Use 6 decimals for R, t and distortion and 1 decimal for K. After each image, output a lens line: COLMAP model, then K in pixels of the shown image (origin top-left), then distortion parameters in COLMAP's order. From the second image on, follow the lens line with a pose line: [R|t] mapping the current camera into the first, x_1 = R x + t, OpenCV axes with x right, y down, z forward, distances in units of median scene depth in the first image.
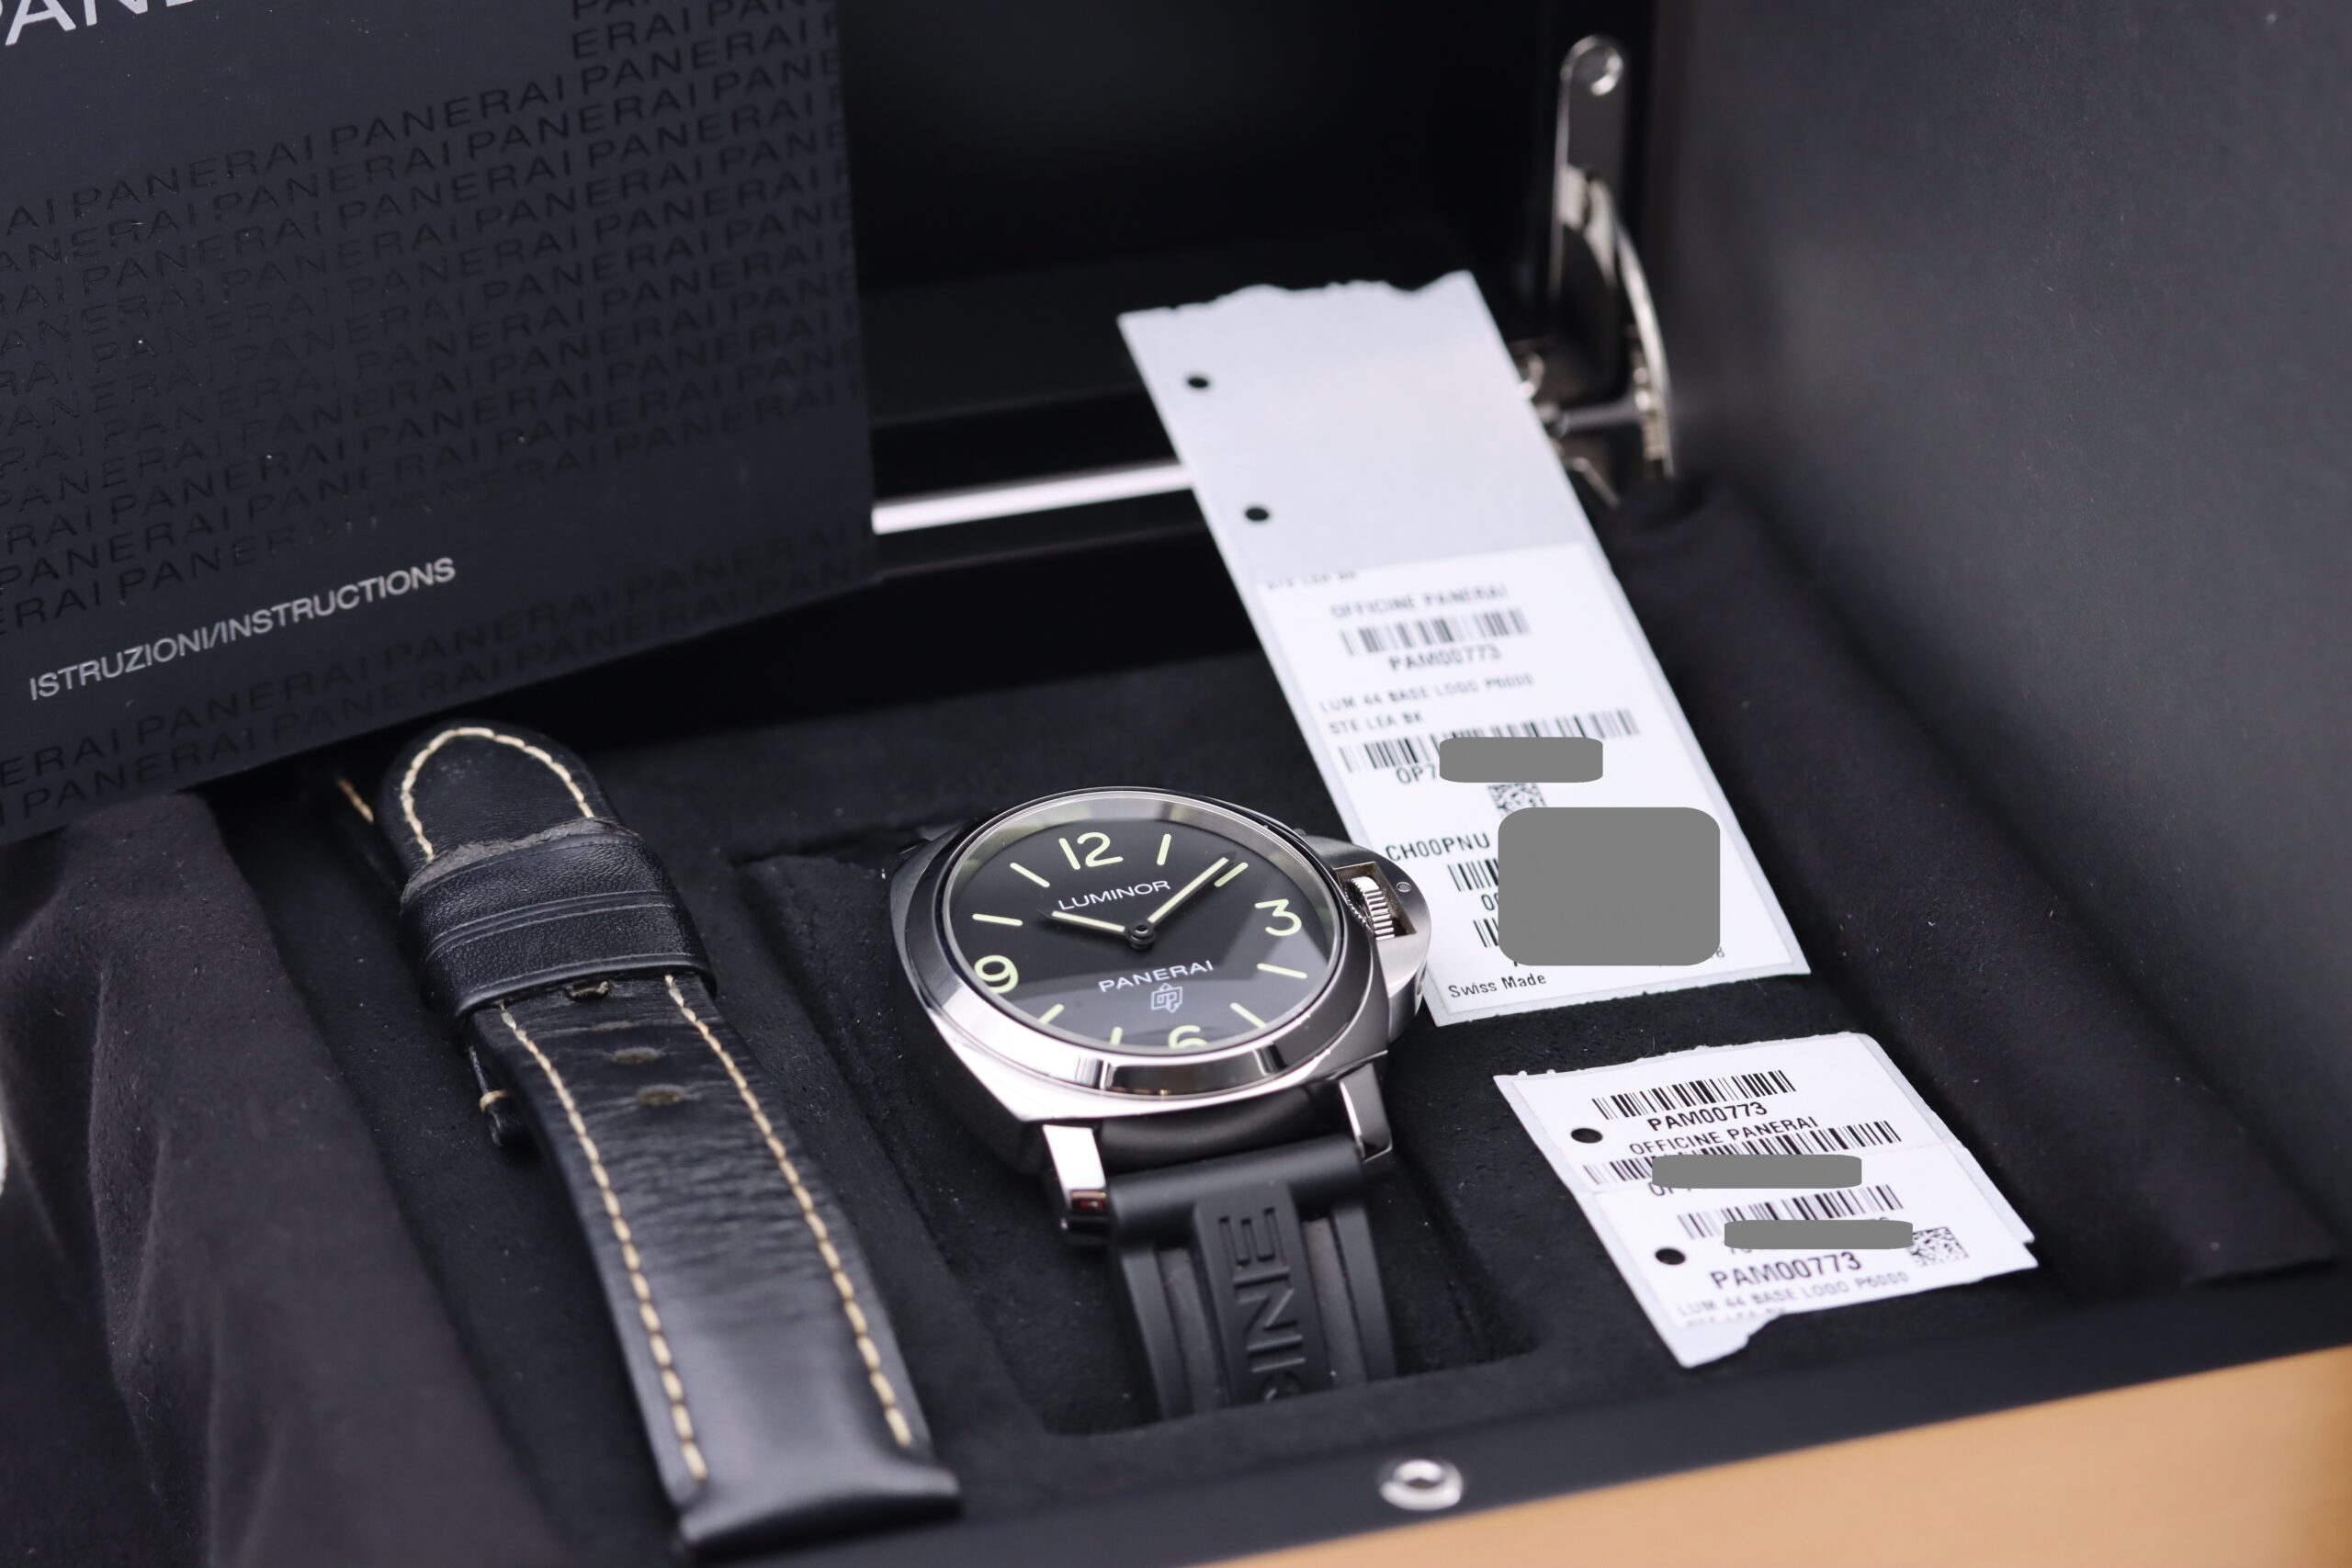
lens RADIAL K [[6607.2, 0, 1176.6], [0, 6607.2, 783.3], [0, 0, 1]] dist [-0.139114, 0.000000]
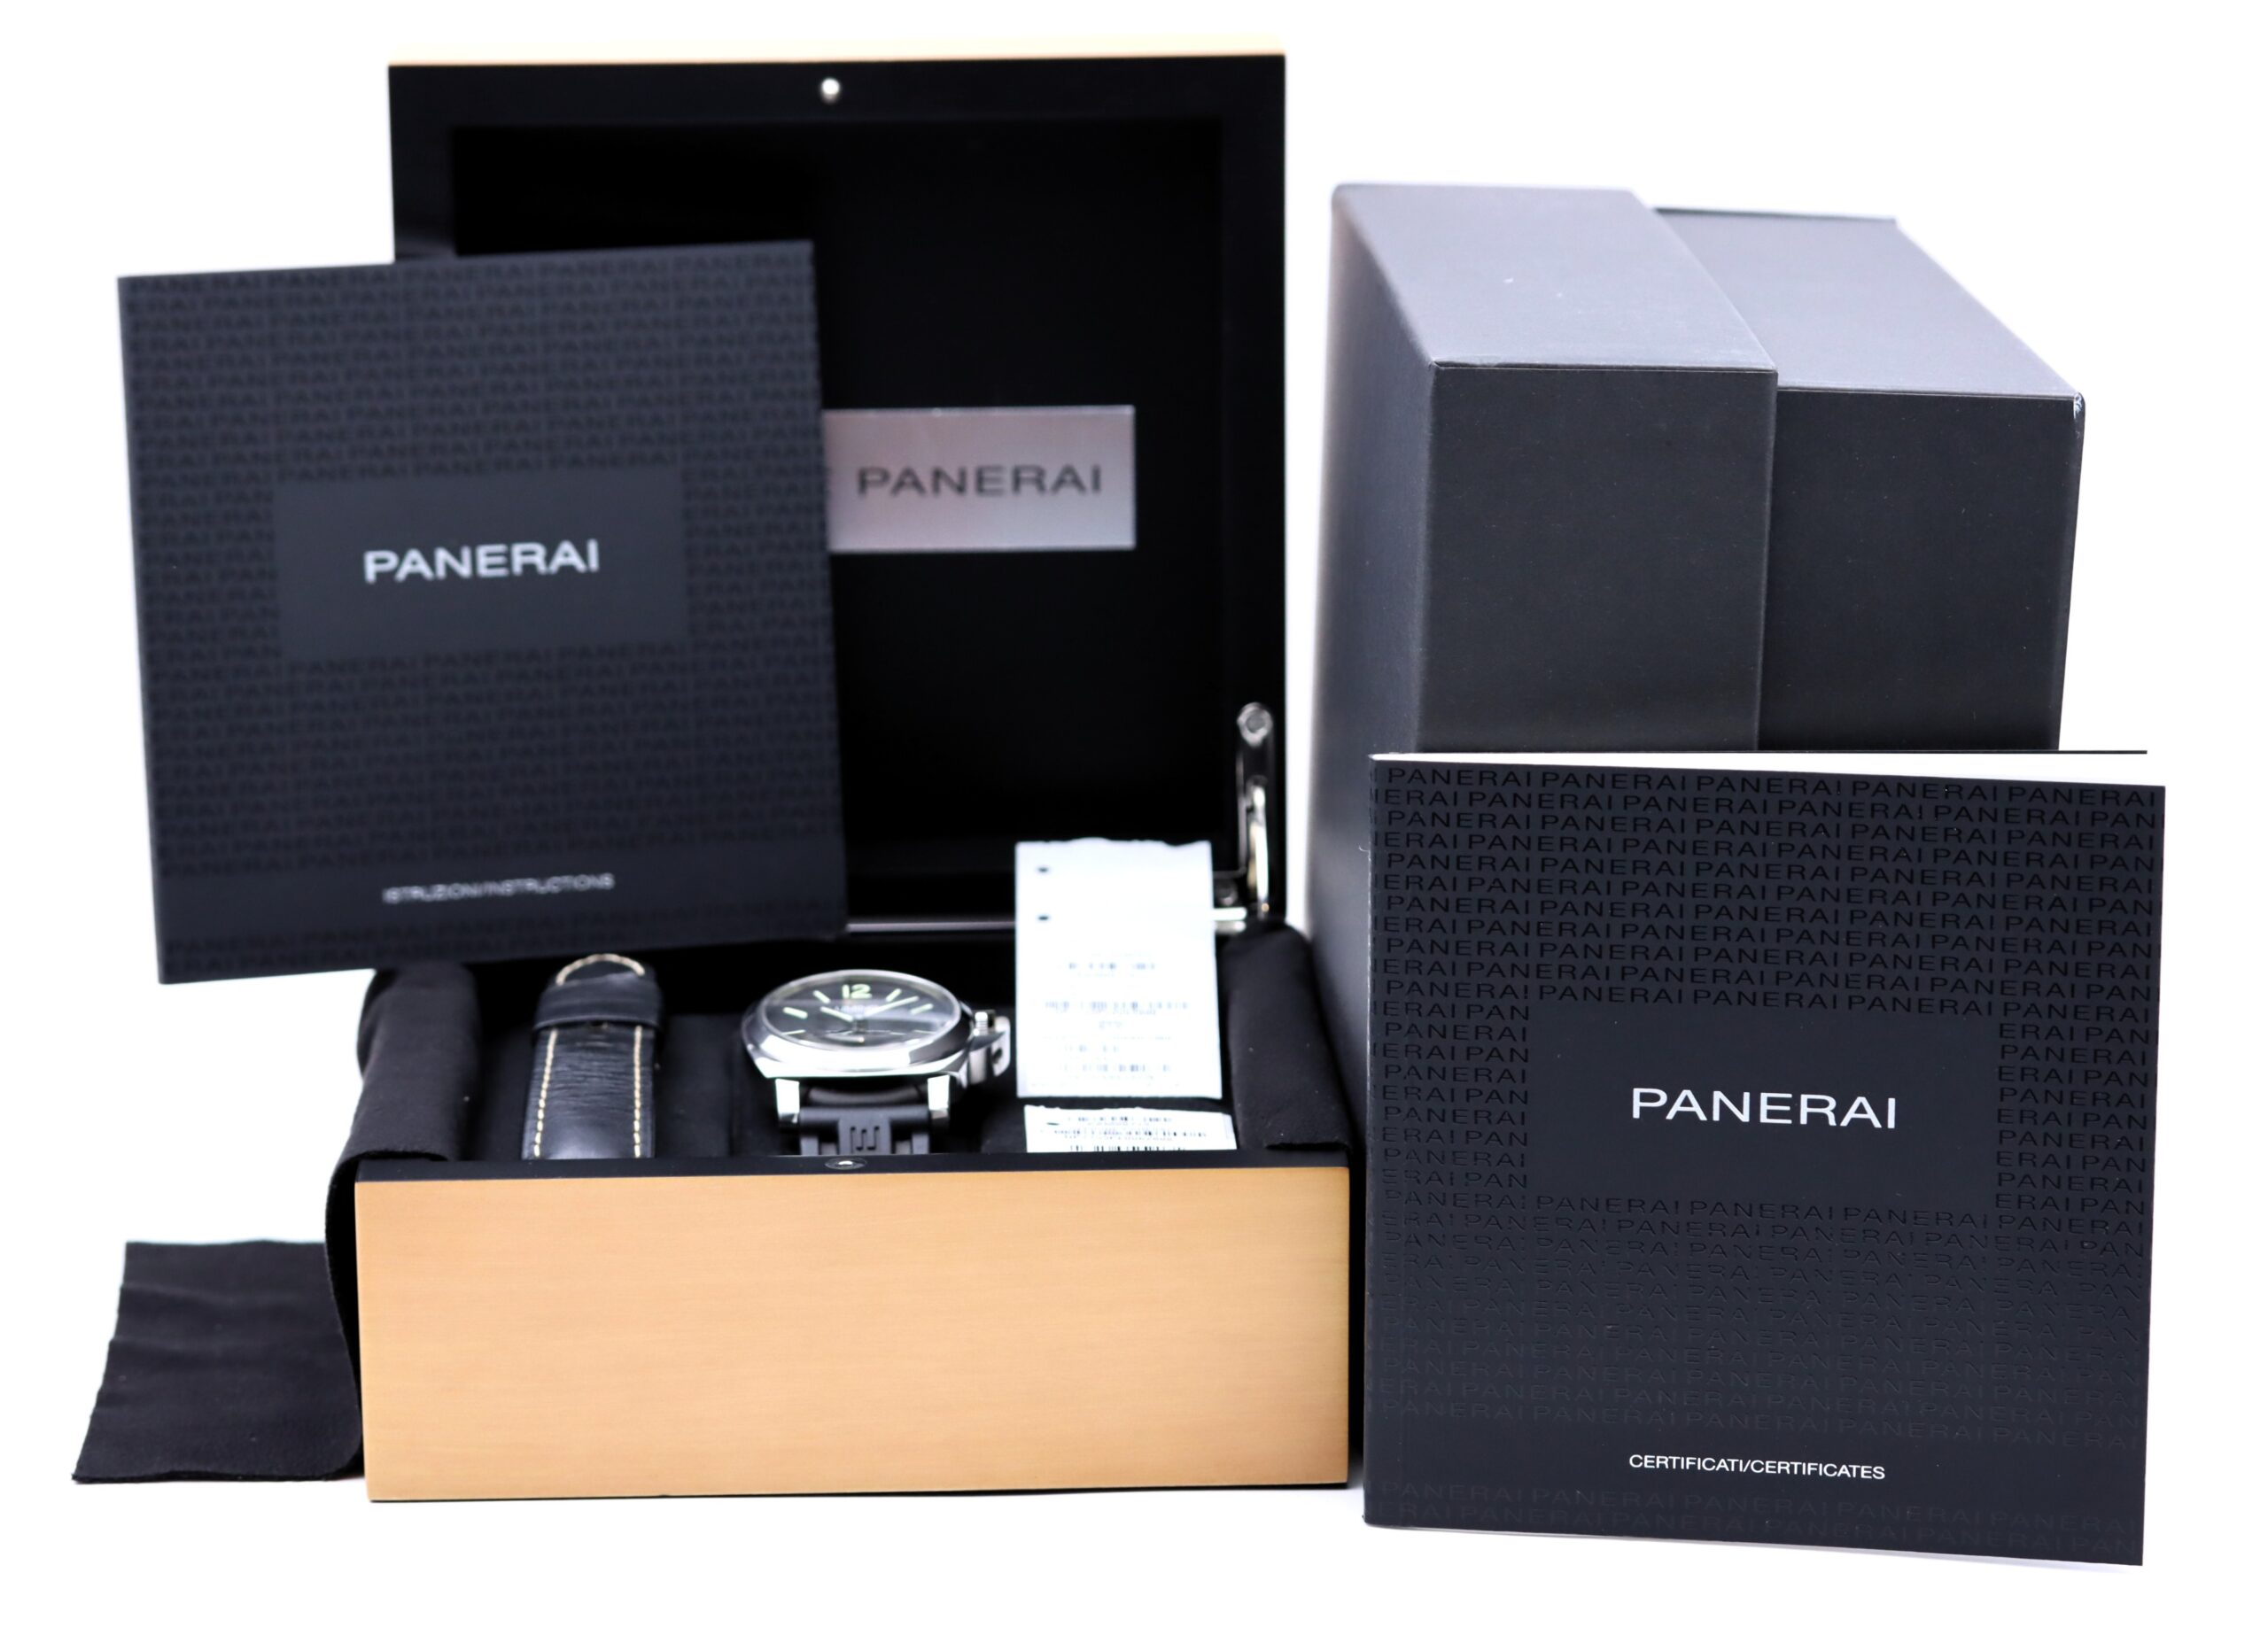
lens RADIAL K [[6523.5, 0, 1133.9], [0, 6523.5, 813.4], [0, 0, 1]] dist [0.014225, 0.000000]
pose [[0.950421, 0.028913, -0.309620, 0.679546], [-0.127594, 0.944254, -0.303488, 0.548894], [0.283585, 0.327947, 0.901127, -0.793529]]
